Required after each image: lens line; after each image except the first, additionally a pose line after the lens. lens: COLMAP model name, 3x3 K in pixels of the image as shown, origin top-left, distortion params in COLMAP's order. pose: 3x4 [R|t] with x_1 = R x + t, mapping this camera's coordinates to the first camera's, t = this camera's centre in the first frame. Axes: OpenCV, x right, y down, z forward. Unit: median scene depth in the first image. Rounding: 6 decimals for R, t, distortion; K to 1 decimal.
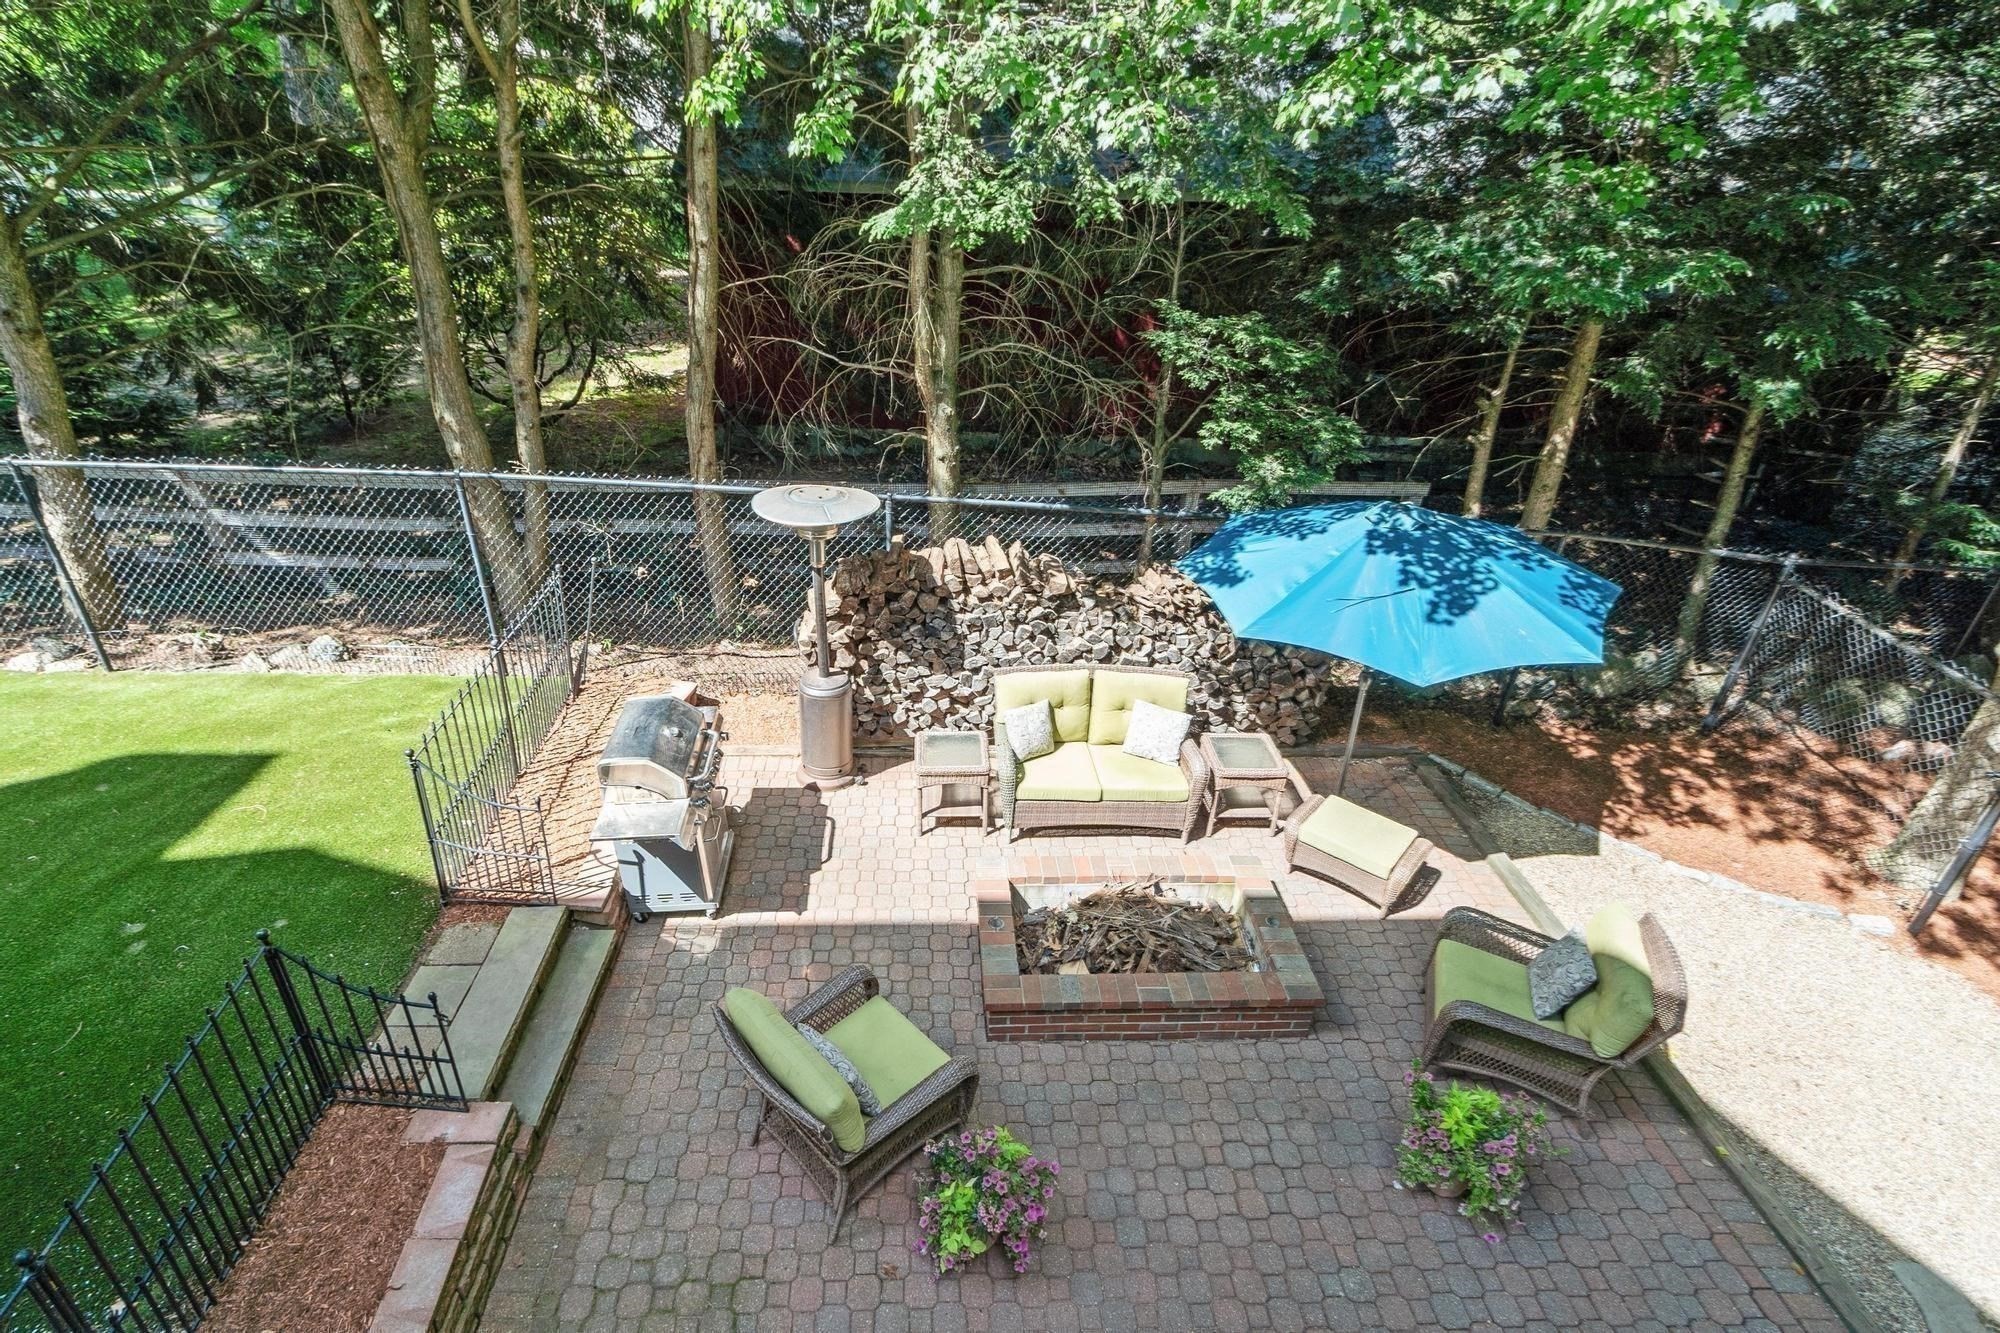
lens RADIAL K [[932.6, 0, 956.2], [0, 932.6, 659.6], [0, 0, 1]] dist [-0.002028, 0.000553]
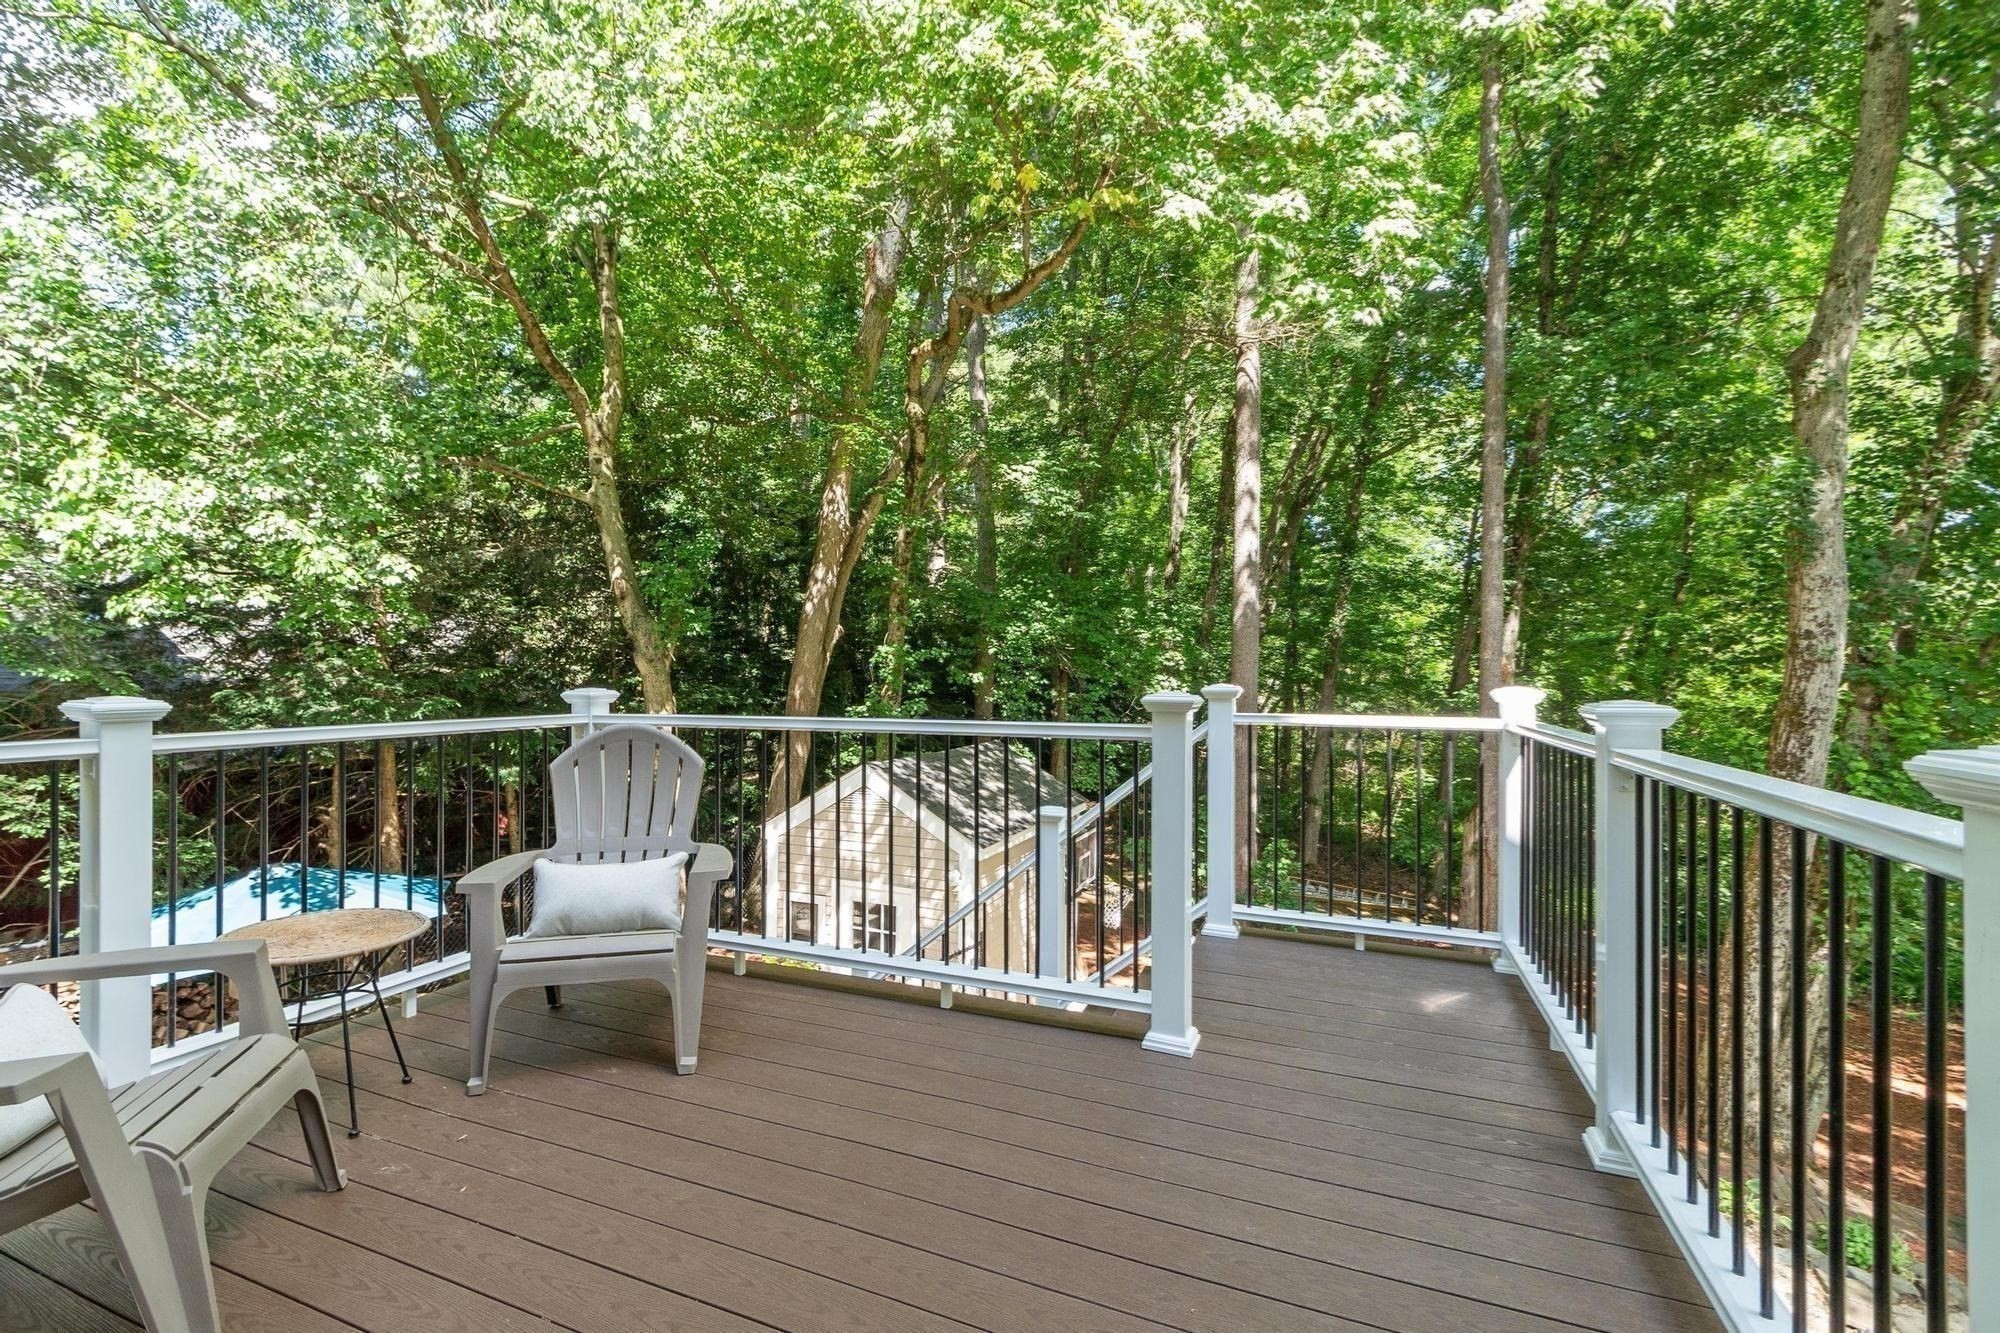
lens RADIAL K [[893.3, 0, 981.8], [0, 893.3, 664.8], [0, 0, 1]] dist [-0.005557, -0.000021]
pose [[0.425306, -0.007647, 0.905017, -0.213660], [0.456085, 0.865522, -0.207021, 0.264745], [-0.781730, 0.500812, 0.371599, -0.366777]]
